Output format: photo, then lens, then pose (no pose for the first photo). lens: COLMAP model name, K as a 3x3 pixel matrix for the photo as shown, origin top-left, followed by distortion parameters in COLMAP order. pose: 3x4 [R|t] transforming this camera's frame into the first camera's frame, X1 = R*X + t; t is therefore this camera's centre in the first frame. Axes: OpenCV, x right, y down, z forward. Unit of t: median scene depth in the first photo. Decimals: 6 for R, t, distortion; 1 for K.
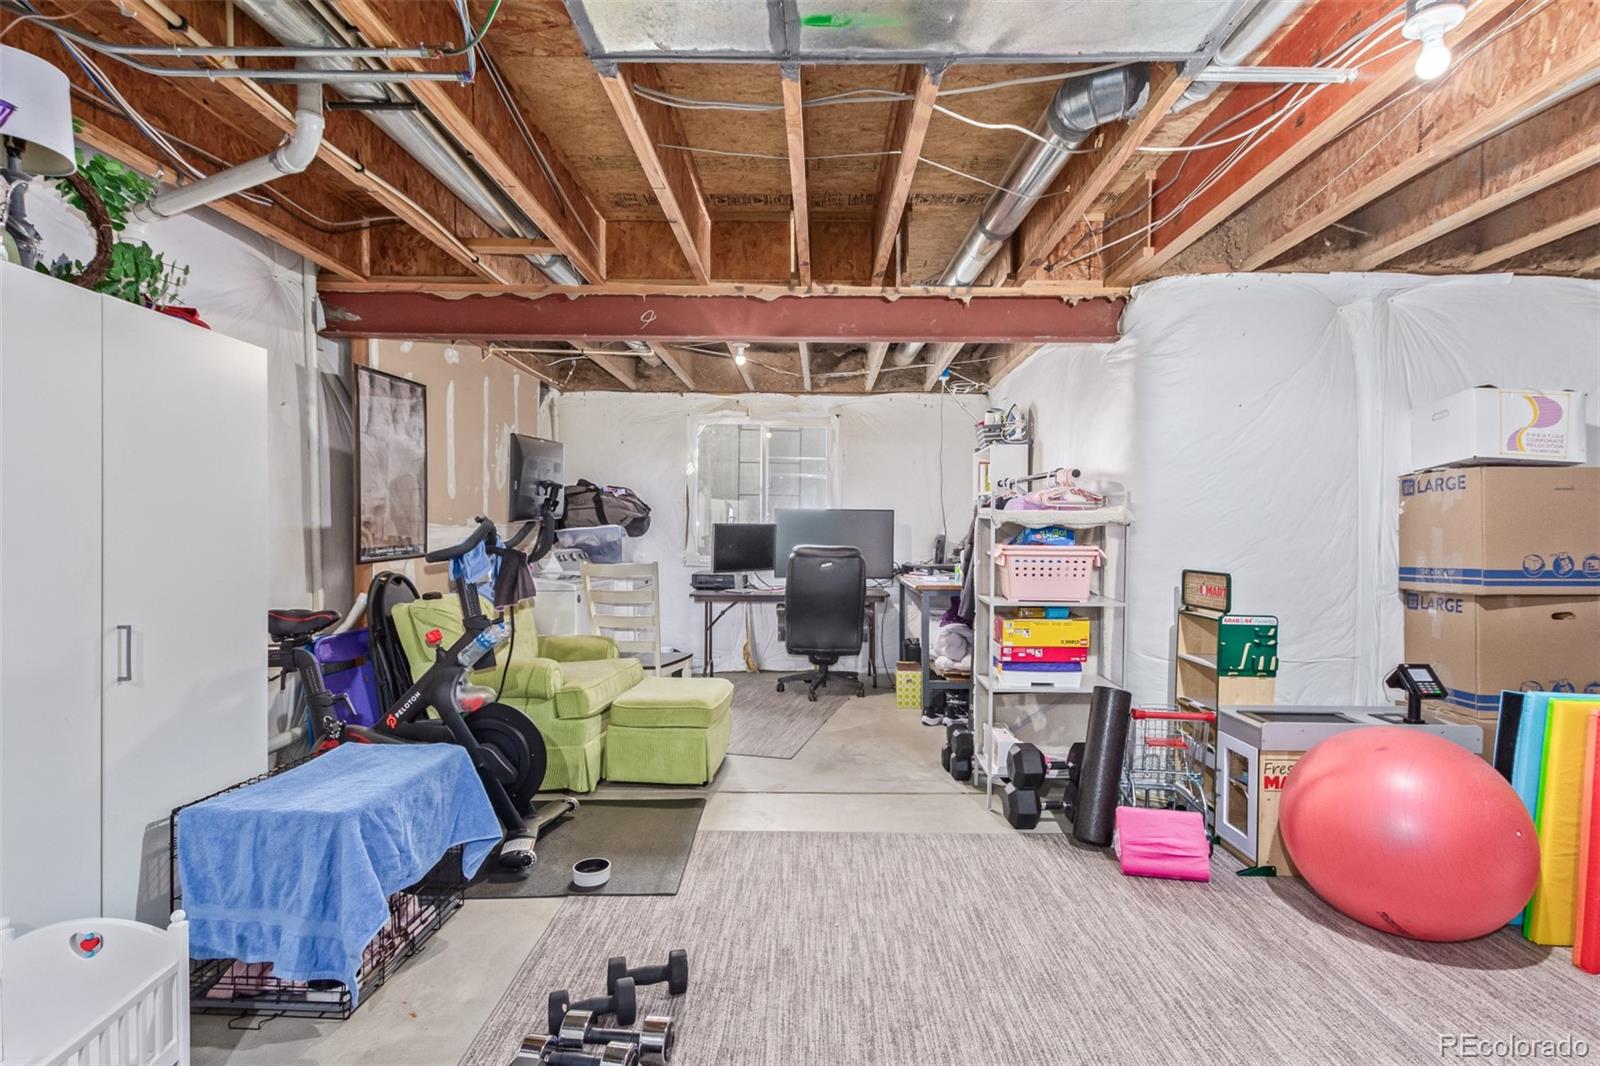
lens RADIAL K [[737.8, 0, 799.8], [0, 737.8, 535.9], [0, 0, 1]] dist [0.010220, -0.003666]
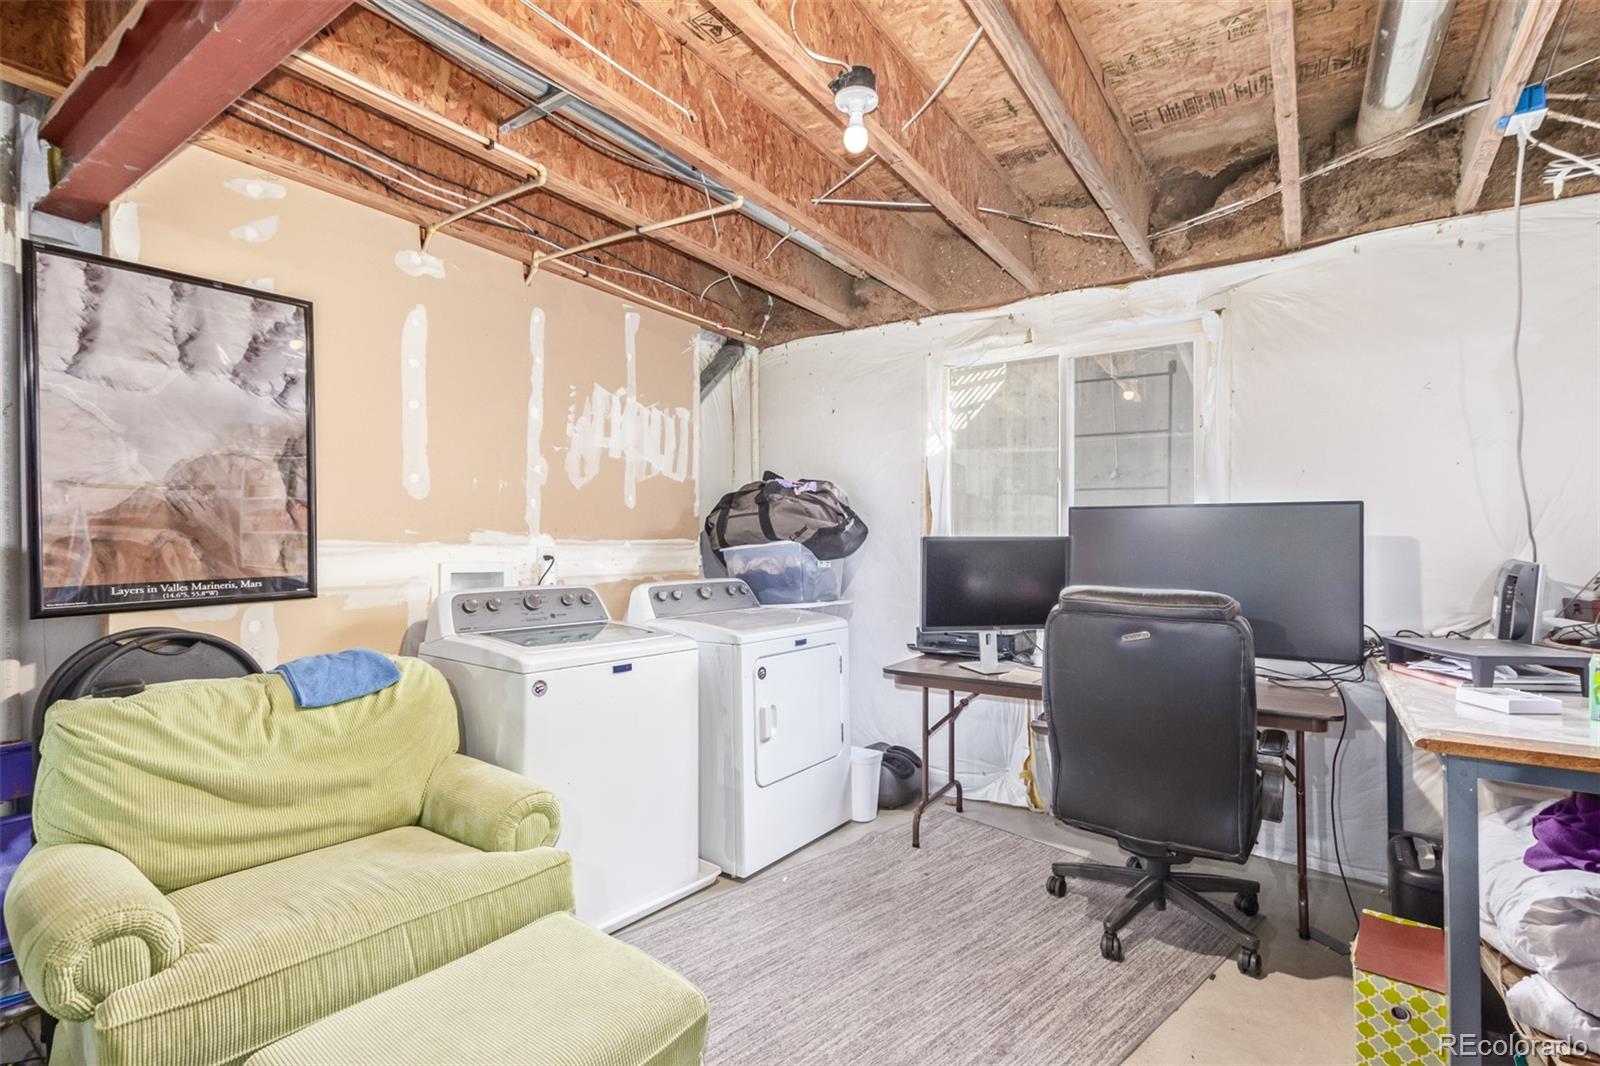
lens RADIAL K [[737.8, 0, 800.8], [0, 737.8, 539.2], [0, 0, 1]] dist [0.010220, -0.003666]
pose [[0.842327, -0.008667, -0.538897, 0.087478], [-0.001568, 0.999827, -0.018530, -0.005054], [0.538964, 0.016453, 0.842168, 0.487329]]
